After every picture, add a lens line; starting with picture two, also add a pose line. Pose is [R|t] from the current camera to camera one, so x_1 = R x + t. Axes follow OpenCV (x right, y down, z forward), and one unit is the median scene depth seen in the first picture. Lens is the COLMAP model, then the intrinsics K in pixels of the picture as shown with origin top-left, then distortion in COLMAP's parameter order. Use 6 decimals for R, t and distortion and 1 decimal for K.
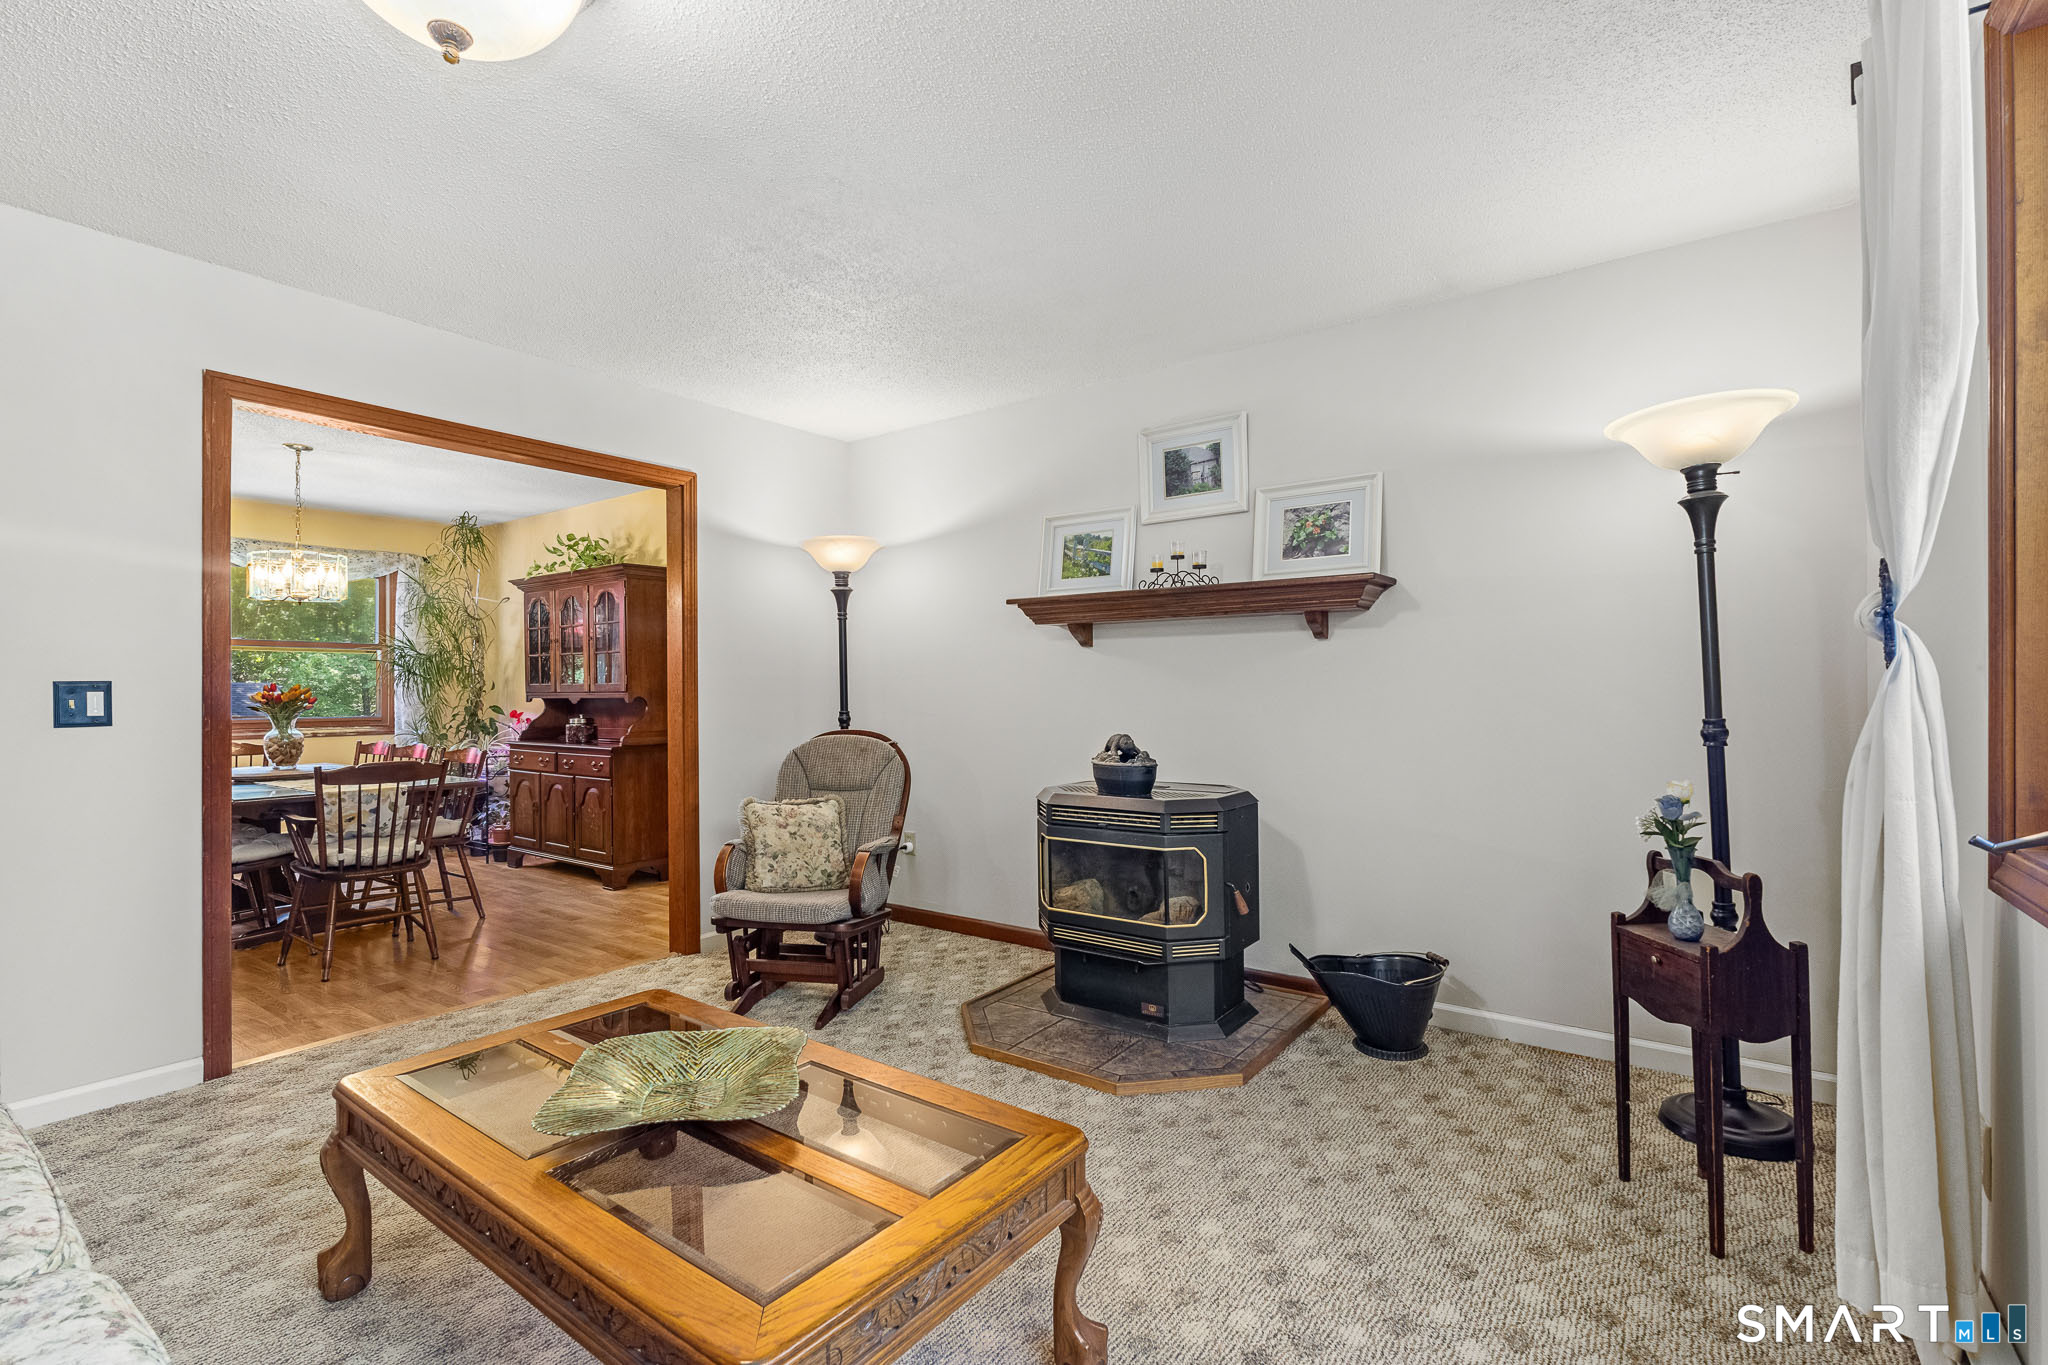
lens RADIAL K [[932.6, 0, 1018.8], [0, 932.6, 699.9], [0, 0, 1]] dist [-0.000443, 0.000582]
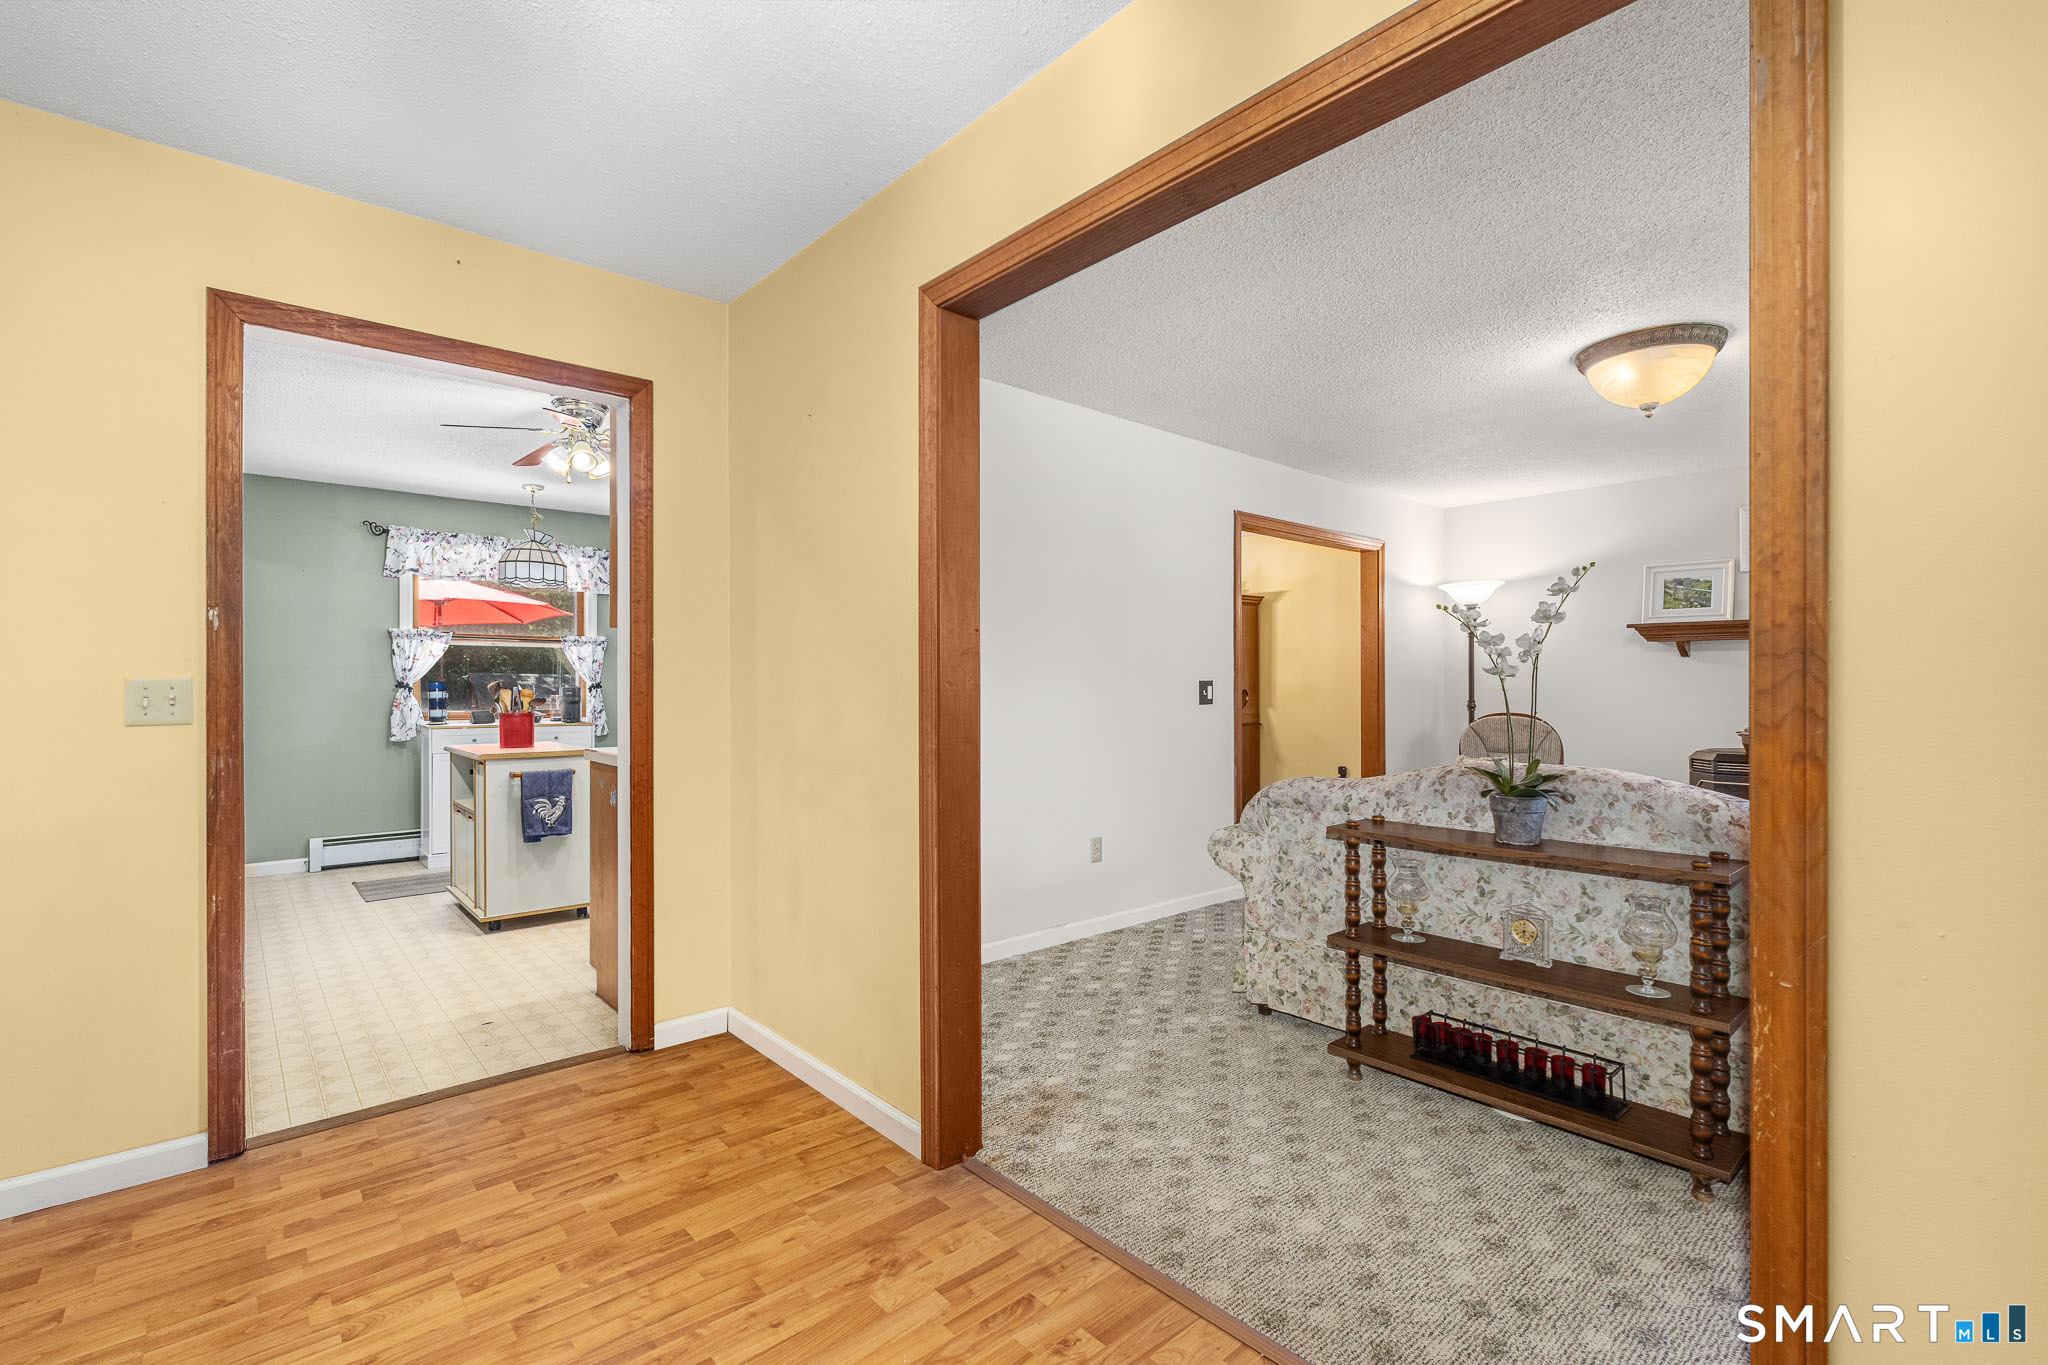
lens RADIAL K [[932.6, 0, 1018.8], [0, 932.6, 699.9], [0, 0, 1]] dist [-0.000443, 0.000582]
pose [[0.978686, 0.004634, -0.205312, -0.640796], [-0.004539, 0.999989, 0.000933, 0.013026], [0.205315, 0.000019, 0.978696, -0.620478]]
